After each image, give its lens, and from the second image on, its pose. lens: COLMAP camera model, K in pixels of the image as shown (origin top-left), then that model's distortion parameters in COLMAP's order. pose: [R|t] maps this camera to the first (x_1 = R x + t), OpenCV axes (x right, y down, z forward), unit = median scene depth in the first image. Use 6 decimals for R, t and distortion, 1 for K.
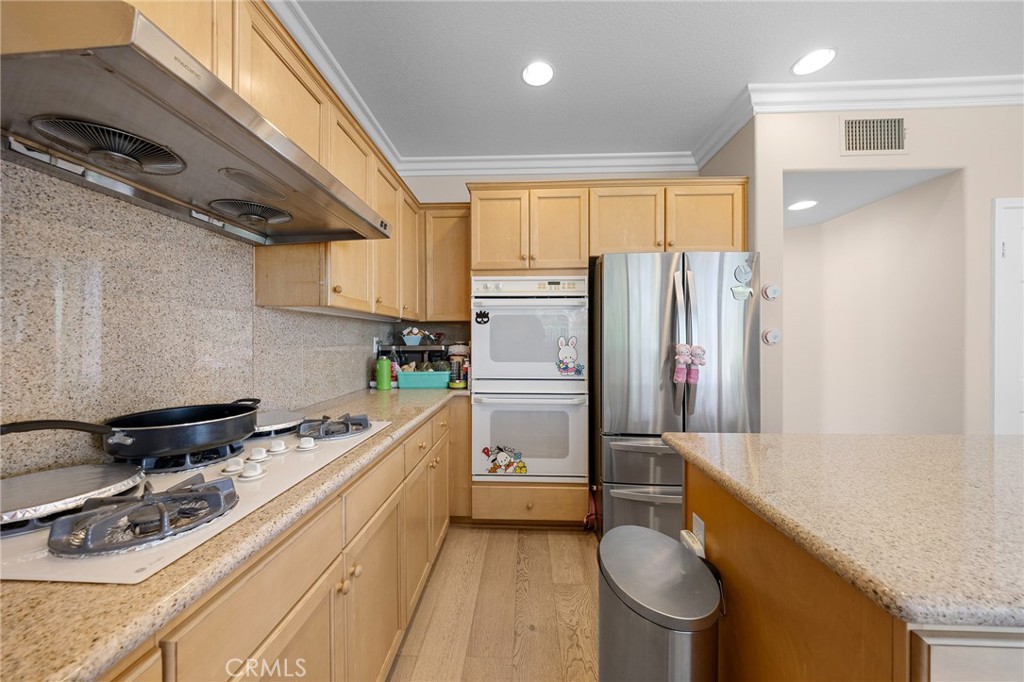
lens RADIAL K [[345.4, 0, 509.4], [0, 345.4, 336.4], [0, 0, 1]] dist [-0.008349, -0.000150]
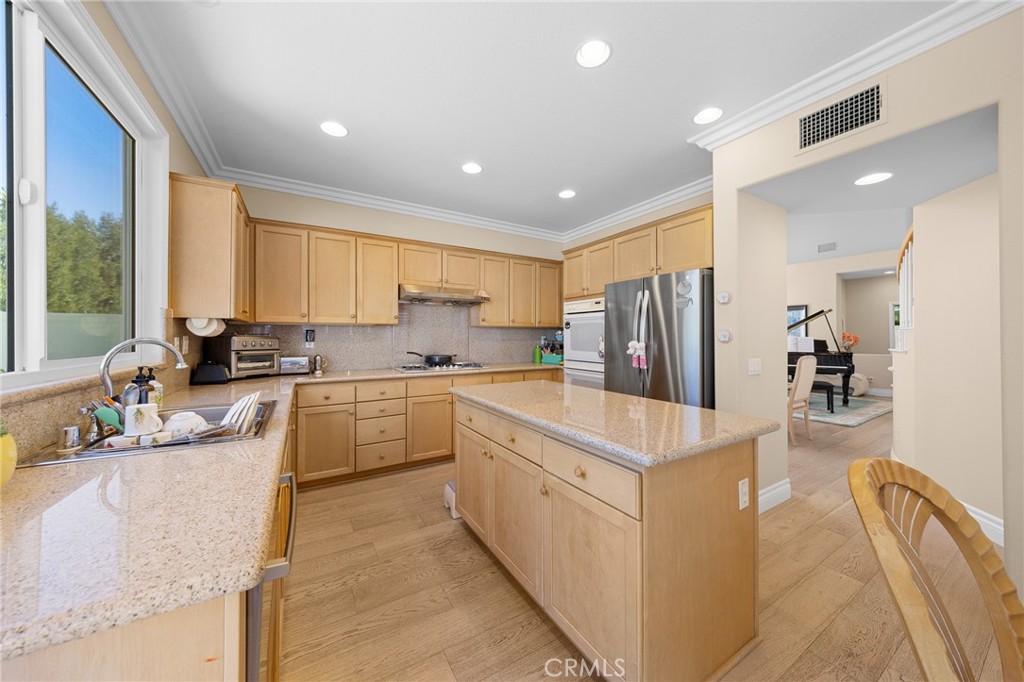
lens RADIAL K [[345.4, 0, 509.4], [0, 345.4, 336.4], [0, 0, 1]] dist [-0.008349, -0.000150]
pose [[0.548239, 0.004122, -0.836312, 1.248298], [-0.023470, 0.999670, -0.010458, 0.028694], [0.835992, 0.025362, 0.548155, -0.223039]]
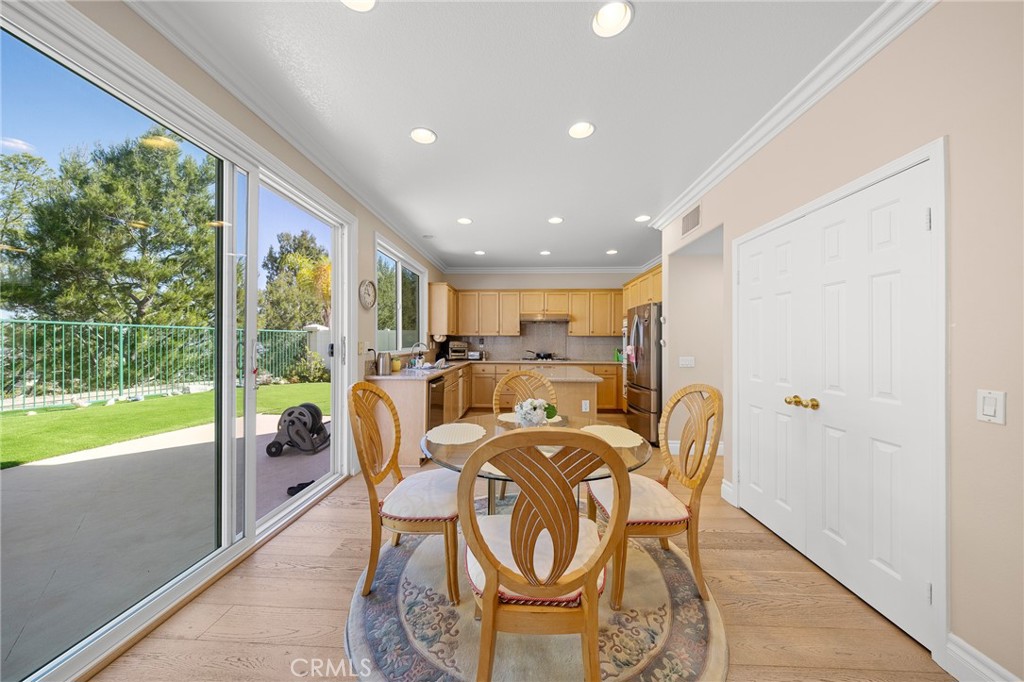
lens RADIAL K [[326.7, 0, 512.0], [0, 326.7, 341.0], [0, 0, 1]] dist [-0.011076, -0.000064]
pose [[0.005937, 0.001404, -0.999981, 2.430702], [-0.027224, 0.999629, 0.001242, 0.013669], [0.999612, 0.027217, 0.005973, 0.130041]]
